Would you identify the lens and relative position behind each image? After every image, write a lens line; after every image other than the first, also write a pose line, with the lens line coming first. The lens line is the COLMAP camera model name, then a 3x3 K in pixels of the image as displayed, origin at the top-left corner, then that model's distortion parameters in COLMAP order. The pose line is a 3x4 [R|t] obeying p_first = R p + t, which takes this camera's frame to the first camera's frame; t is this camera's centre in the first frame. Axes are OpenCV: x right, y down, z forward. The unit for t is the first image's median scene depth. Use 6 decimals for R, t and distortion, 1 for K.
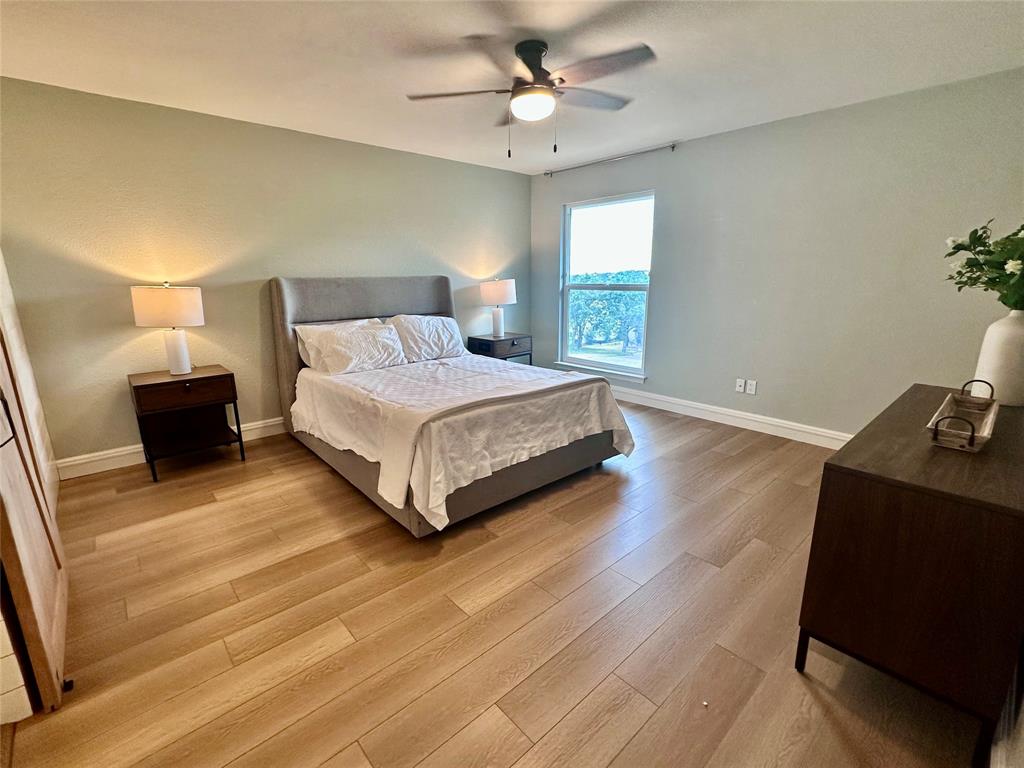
lens RADIAL K [[462.5, 0, 515.1], [0, 462.5, 385.8], [0, 0, 1]] dist [-0.001571, -0.000349]
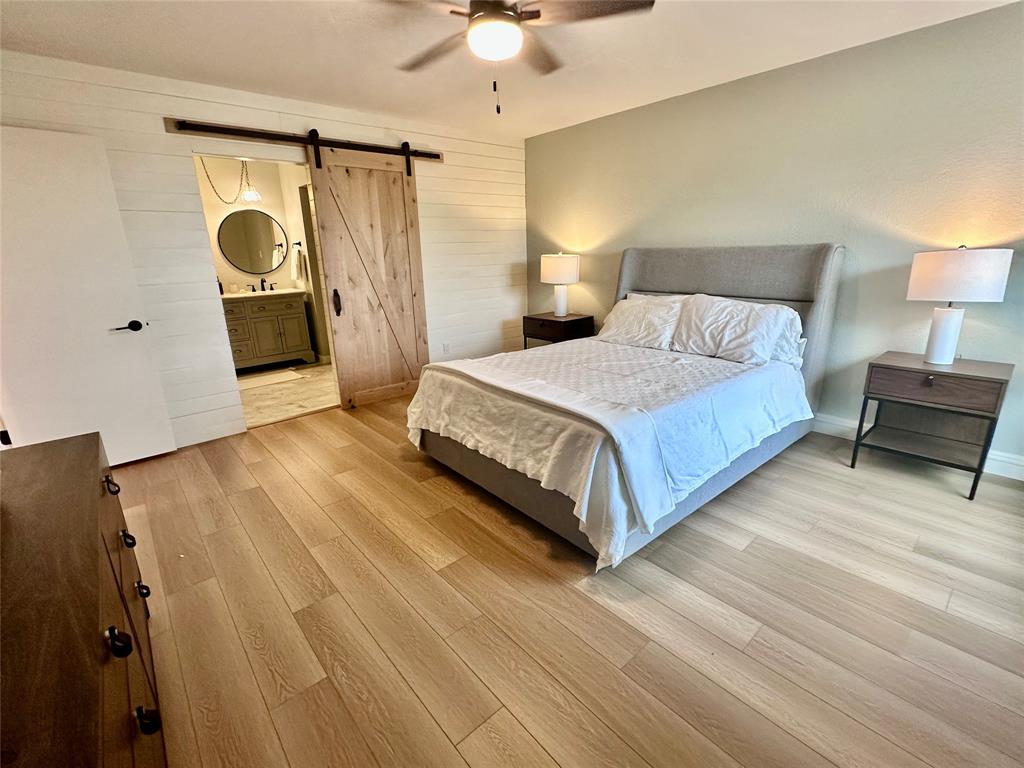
lens RADIAL K [[462.5, 0, 515.1], [0, 462.5, 385.8], [0, 0, 1]] dist [-0.001571, -0.000349]
pose [[-0.014941, 0.290409, -0.956786, 0.845598], [-0.212357, 0.934142, 0.286852, -0.238438], [0.977078, 0.207467, 0.047713, 0.959297]]
